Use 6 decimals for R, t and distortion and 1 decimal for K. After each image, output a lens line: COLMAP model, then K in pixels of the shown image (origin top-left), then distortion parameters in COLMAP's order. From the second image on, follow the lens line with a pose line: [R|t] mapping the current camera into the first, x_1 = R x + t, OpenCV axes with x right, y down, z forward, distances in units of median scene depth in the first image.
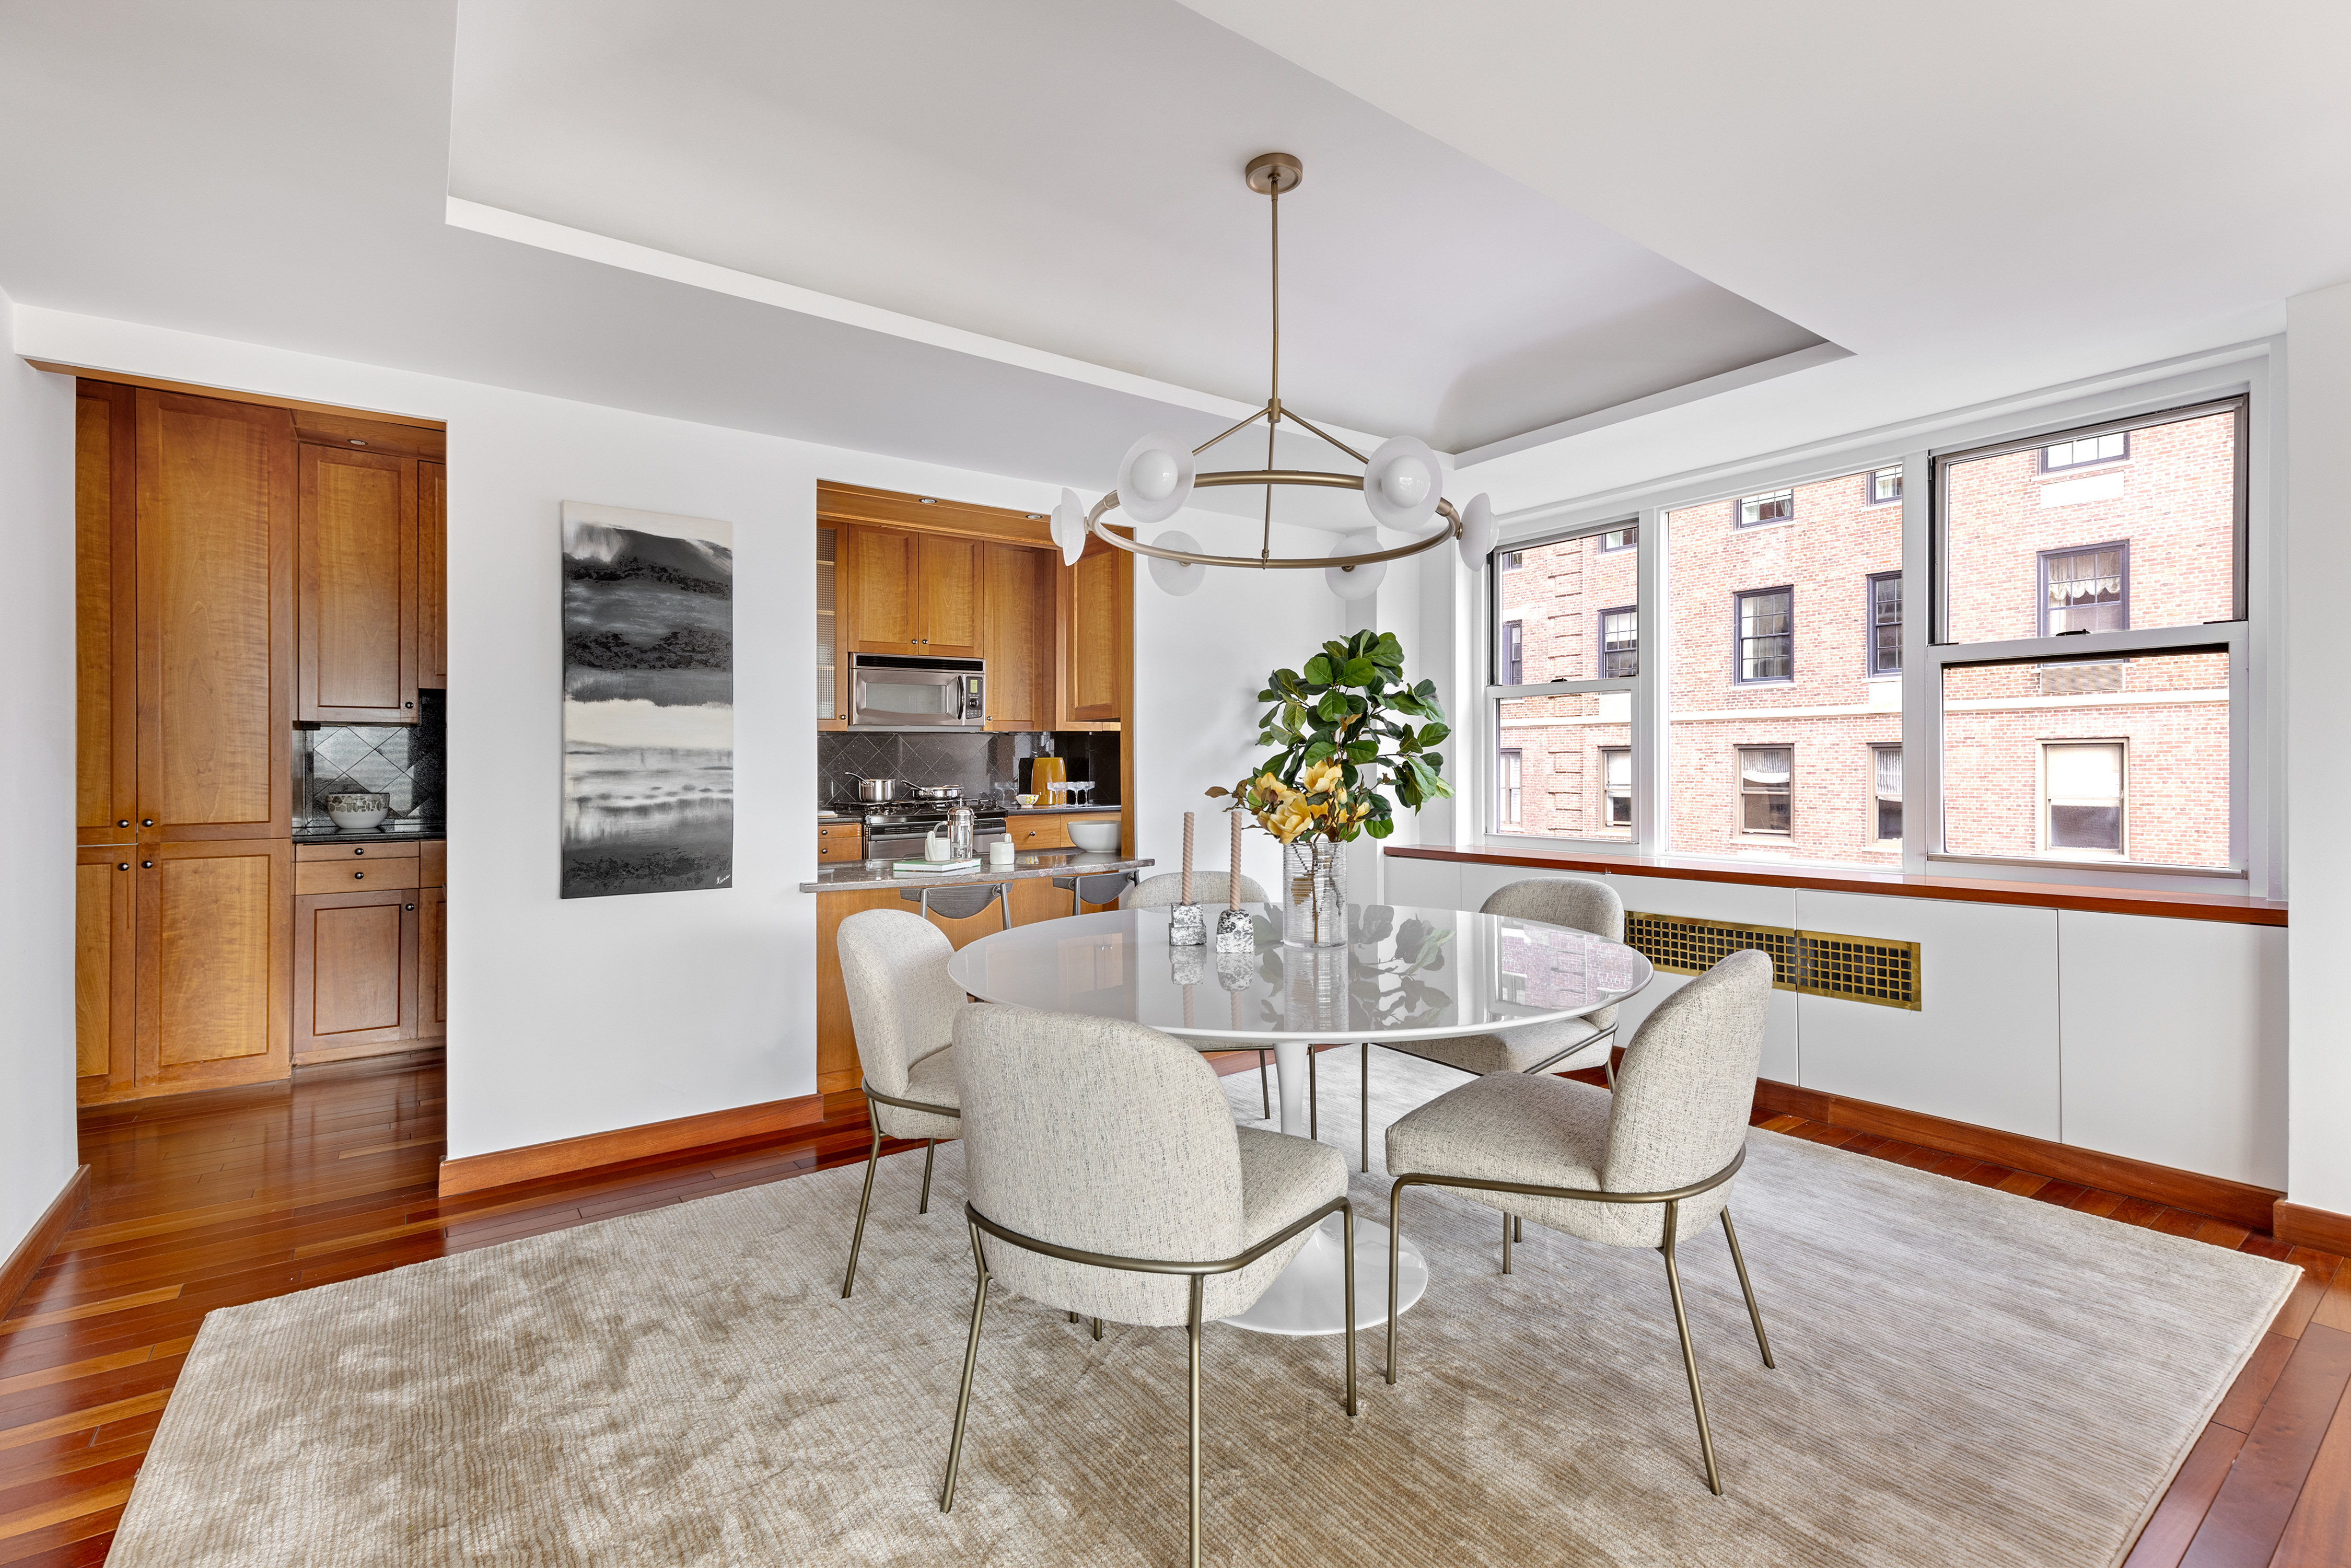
lens RADIAL K [[1054.4, 0, 1205.8], [0, 1054.4, 759.6], [0, 0, 1]] dist [0.001272, -0.000037]
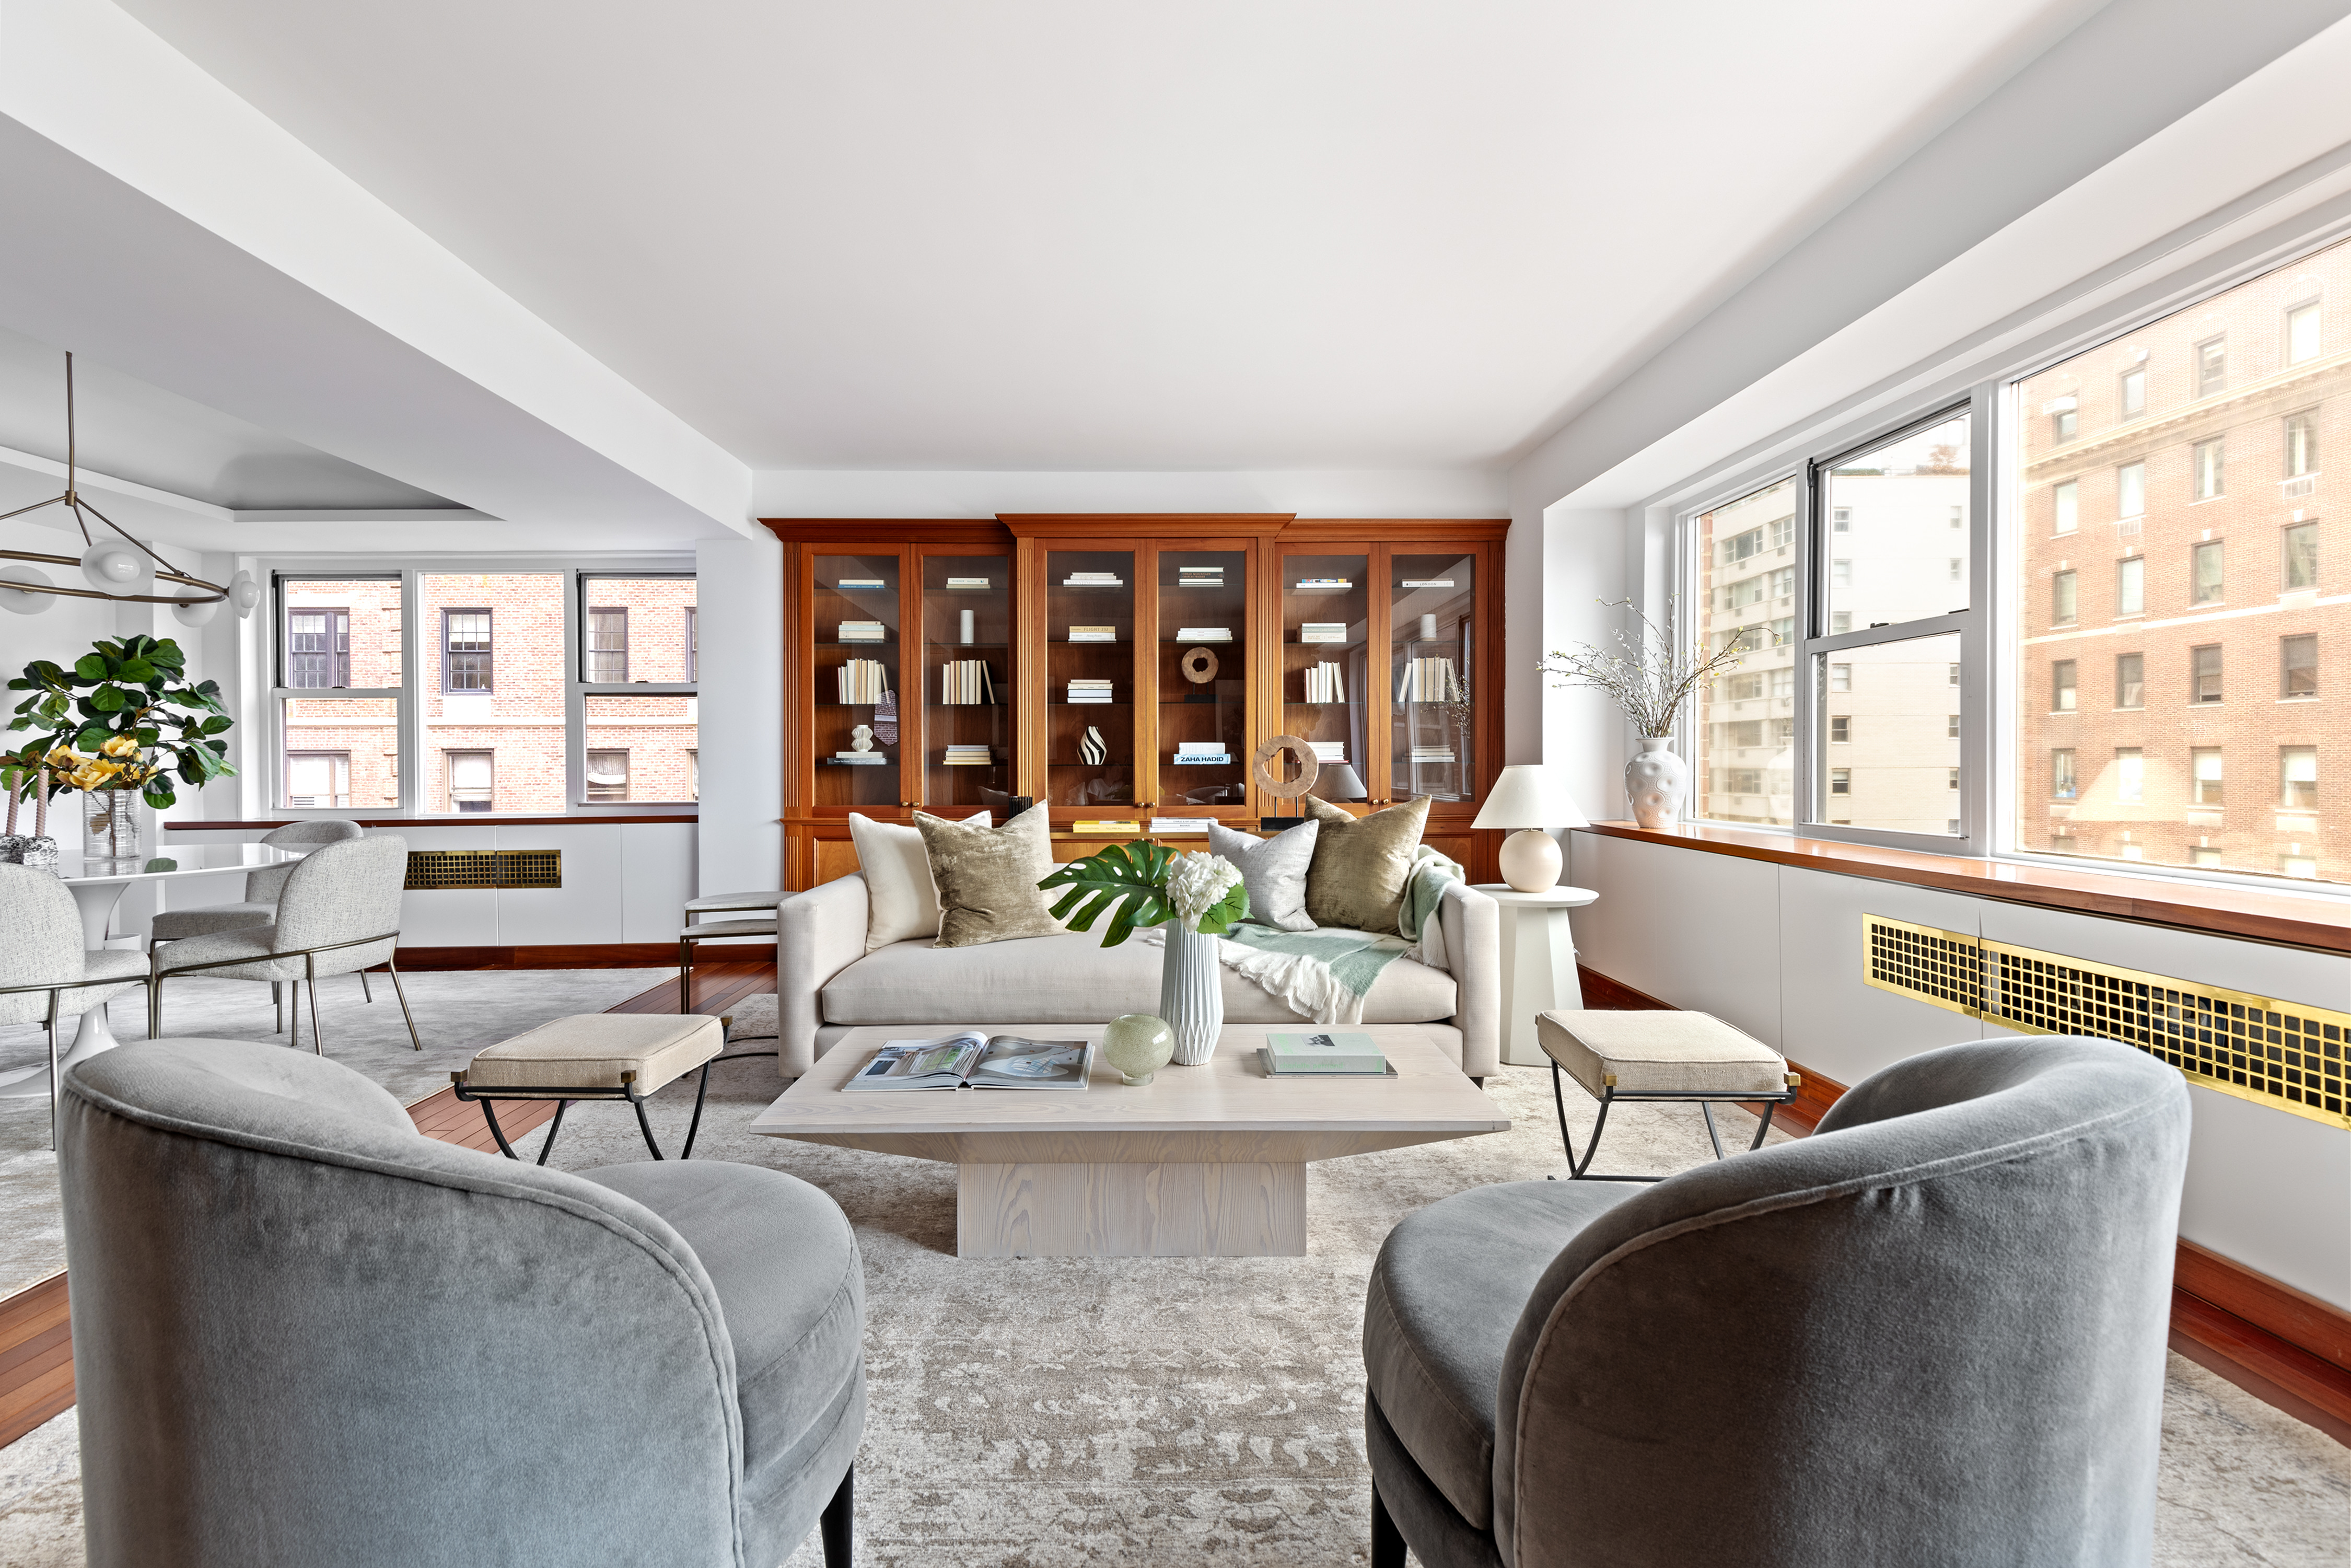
lens RADIAL K [[1084.0, 0, 1090.4], [0, 1084.0, 784.4], [0, 0, 1]] dist [0.000471, 0.009898]
pose [[0.635670, -0.007951, 0.771920, -0.119374], [-0.004412, 0.999893, 0.013933, 0.023248], [-0.771948, -0.012263, 0.635567, -0.603329]]
